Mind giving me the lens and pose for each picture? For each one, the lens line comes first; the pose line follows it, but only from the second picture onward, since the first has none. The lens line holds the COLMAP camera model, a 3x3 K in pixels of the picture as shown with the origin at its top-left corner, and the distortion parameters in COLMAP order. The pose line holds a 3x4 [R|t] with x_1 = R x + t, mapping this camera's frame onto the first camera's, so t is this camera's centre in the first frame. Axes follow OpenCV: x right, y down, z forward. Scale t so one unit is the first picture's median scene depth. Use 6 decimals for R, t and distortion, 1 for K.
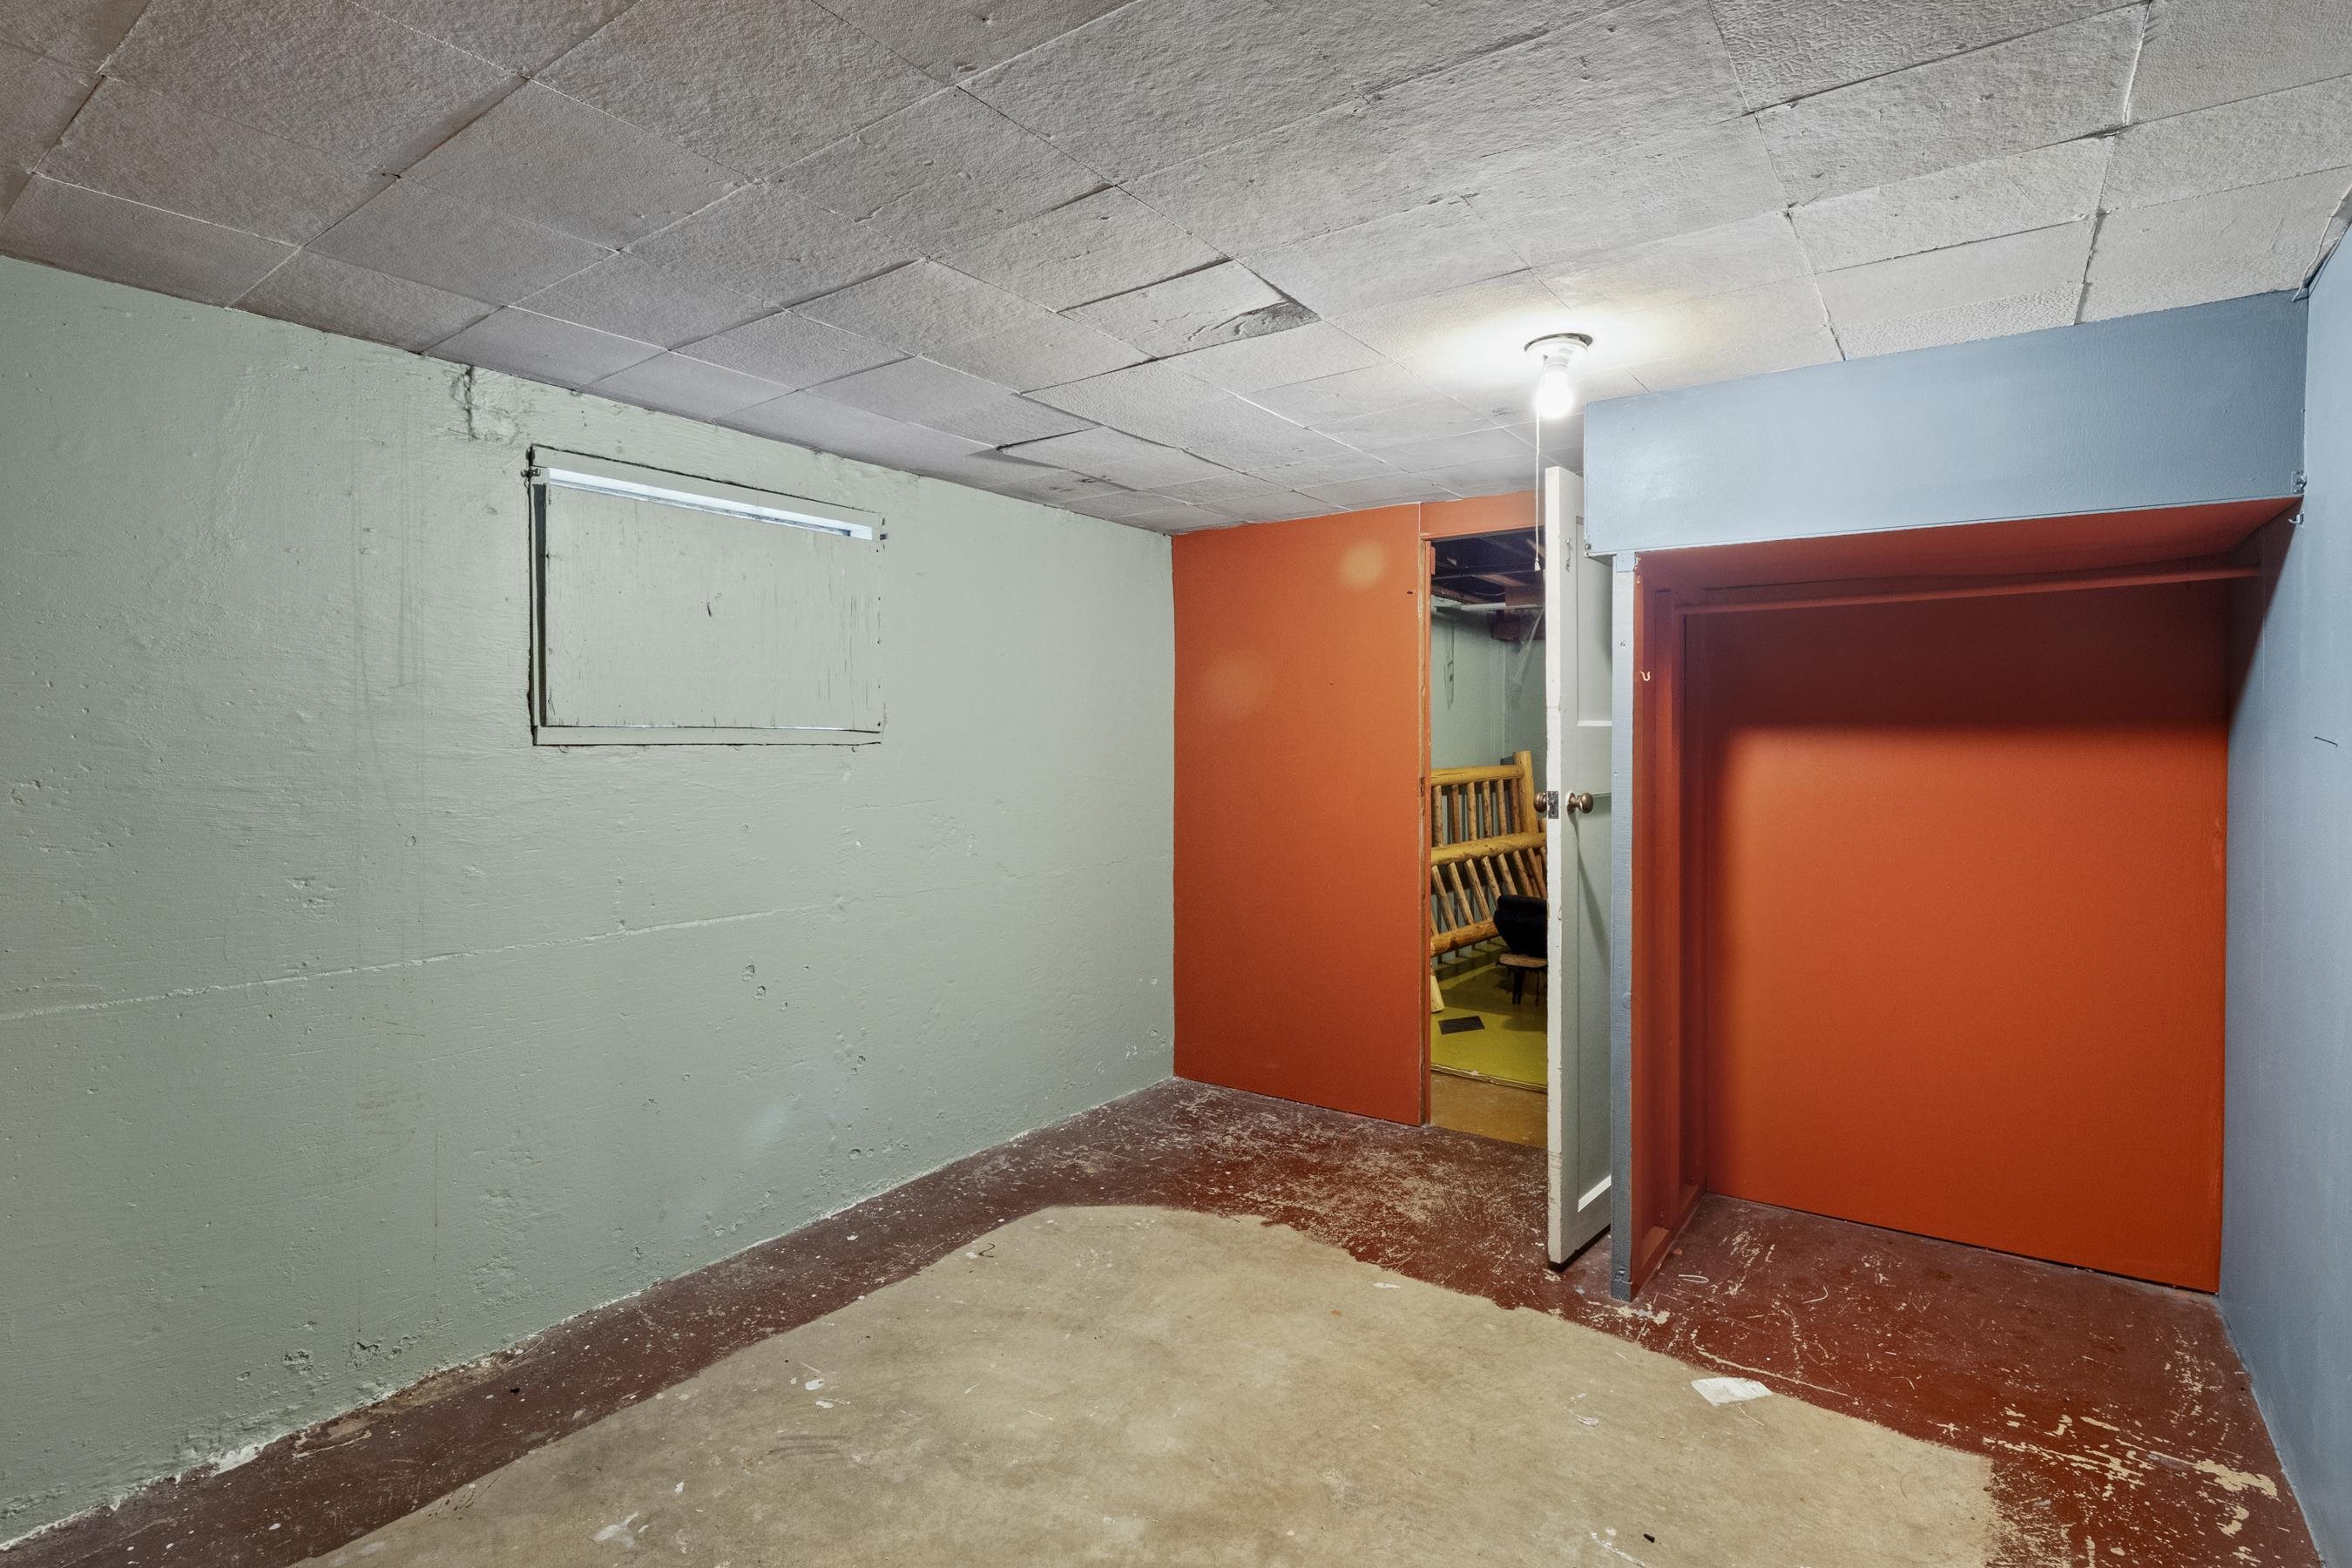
lens RADIAL K [[1158.4, 0, 1175.7], [0, 1158.4, 775.7], [0, 0, 1]] dist [-0.003628, -0.006785]
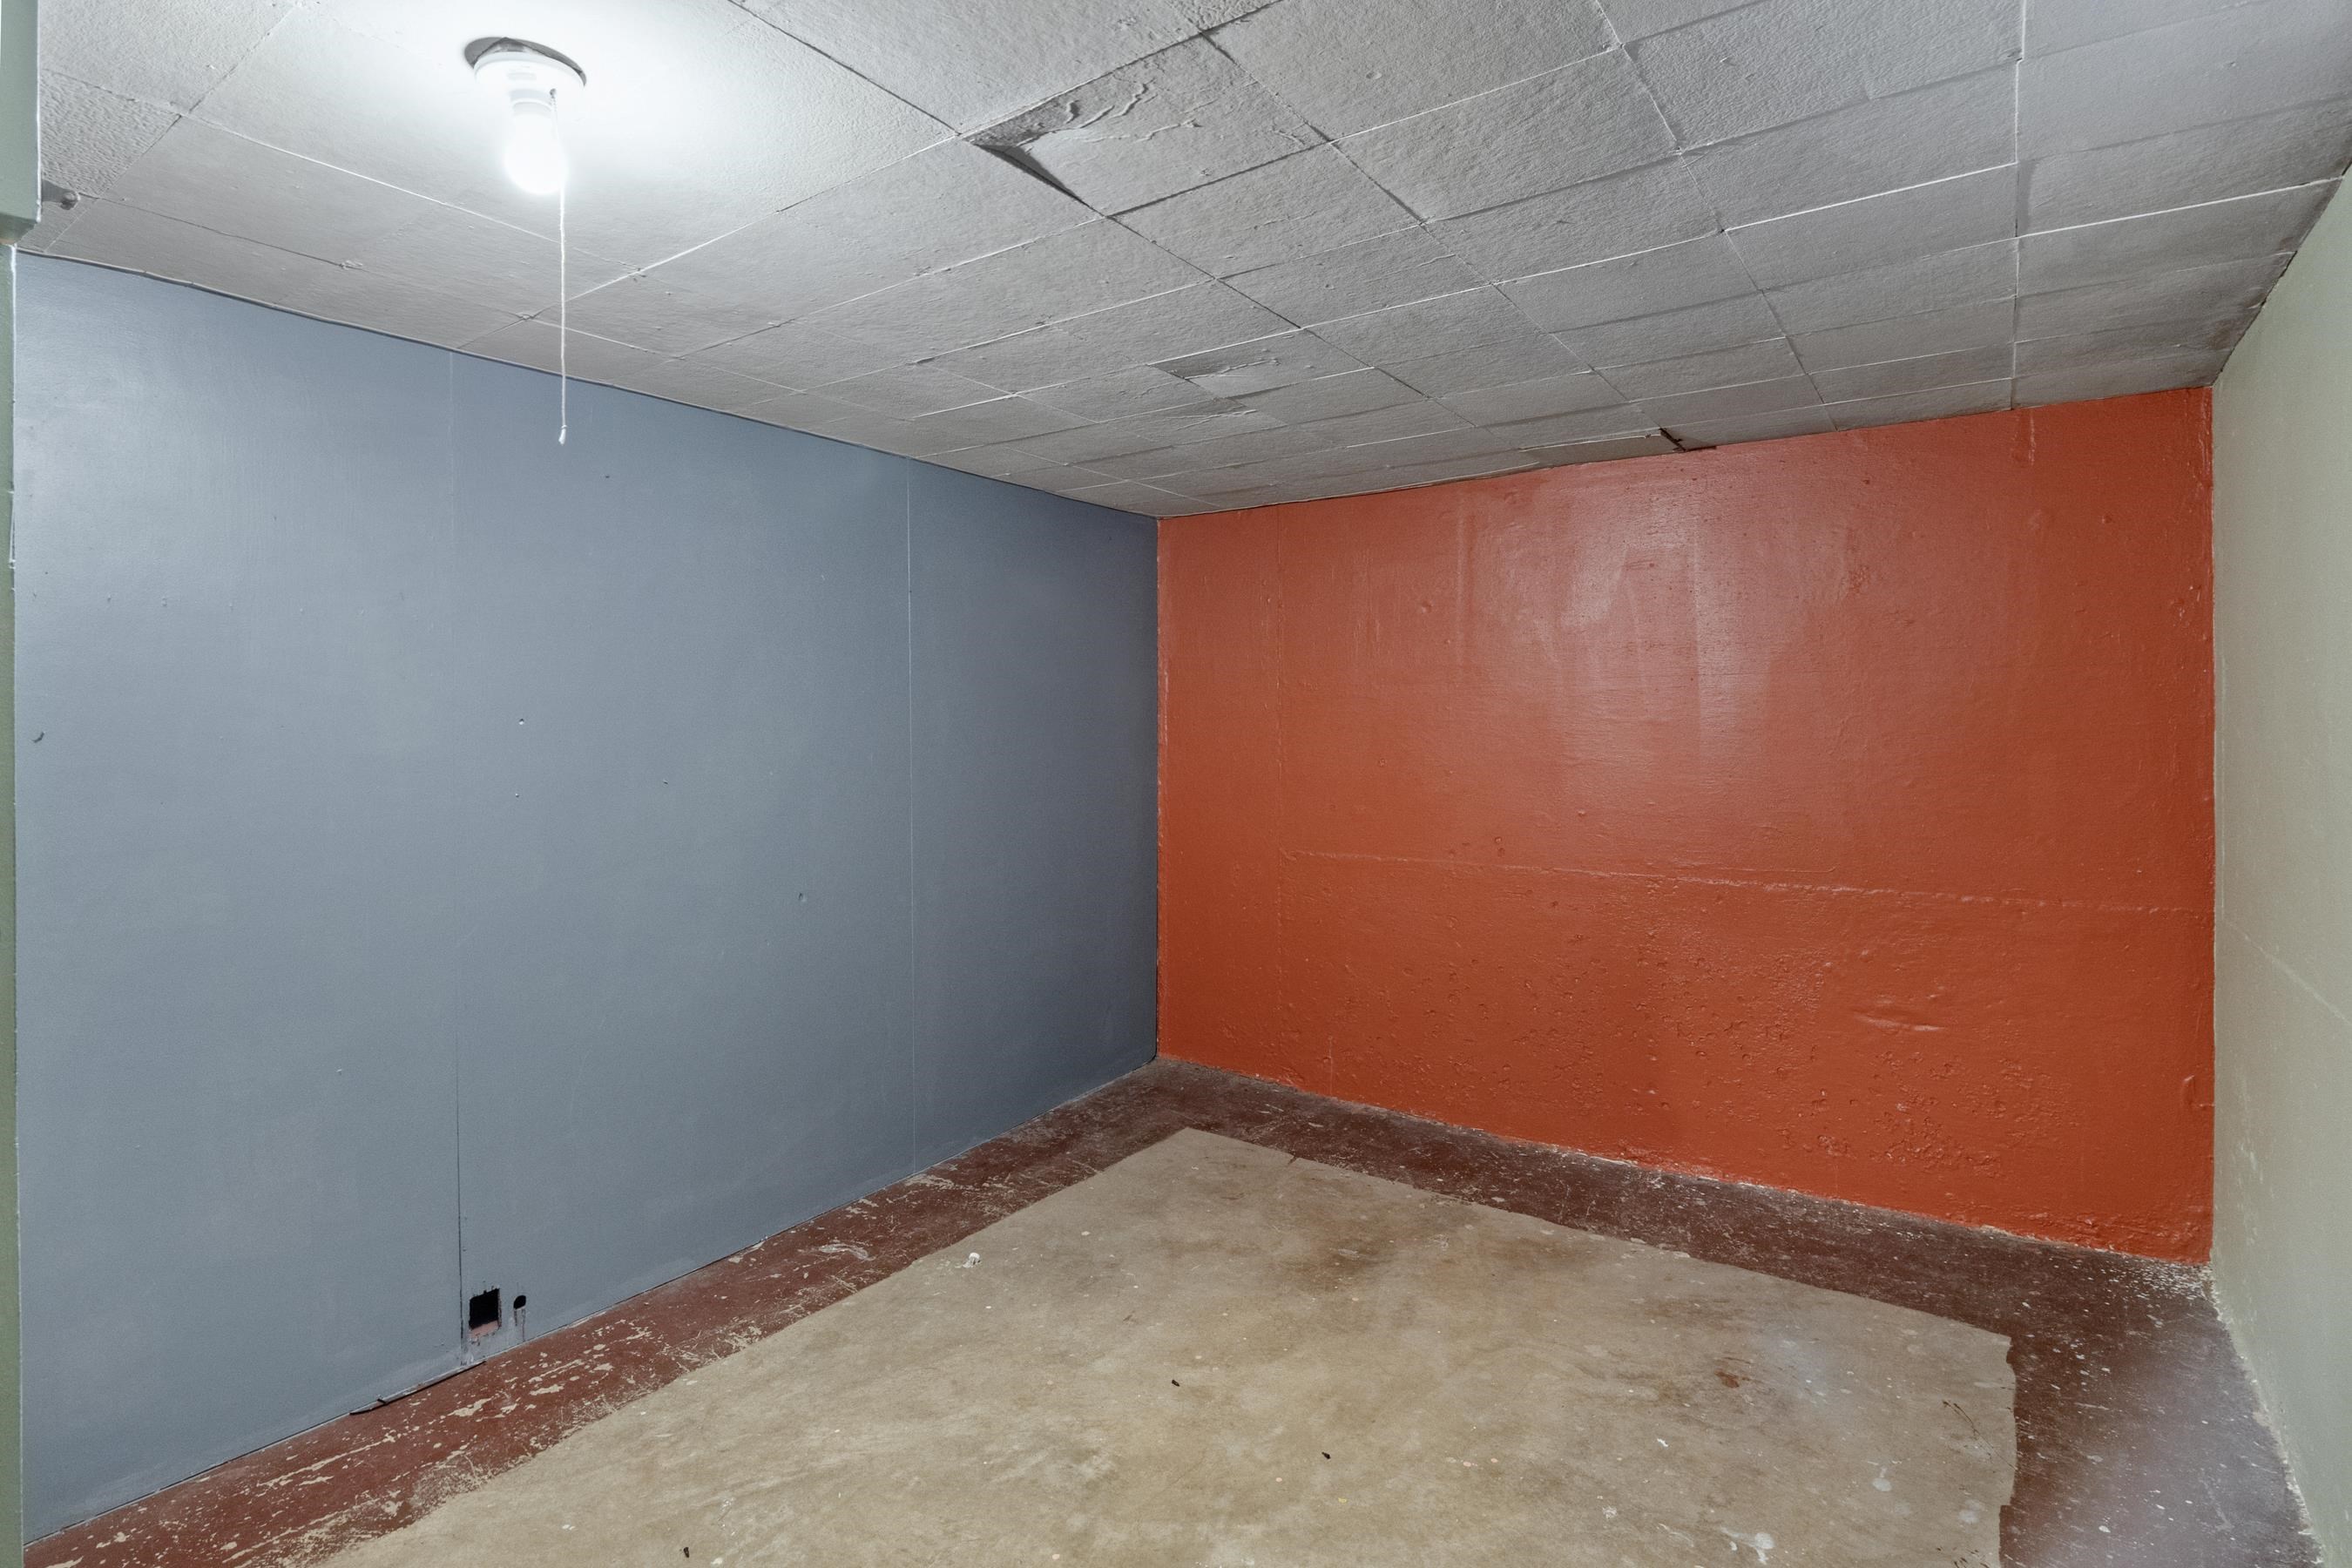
lens RADIAL K [[1158.4, 0, 1176.4], [0, 1158.4, 770.9], [0, 0, 1]] dist [-0.003628, -0.006785]
pose [[-0.999941, 0.007262, -0.008095, 0.003061], [0.006843, 0.998688, 0.050749, -0.041882], [0.008453, 0.050691, -0.998679, 1.944201]]
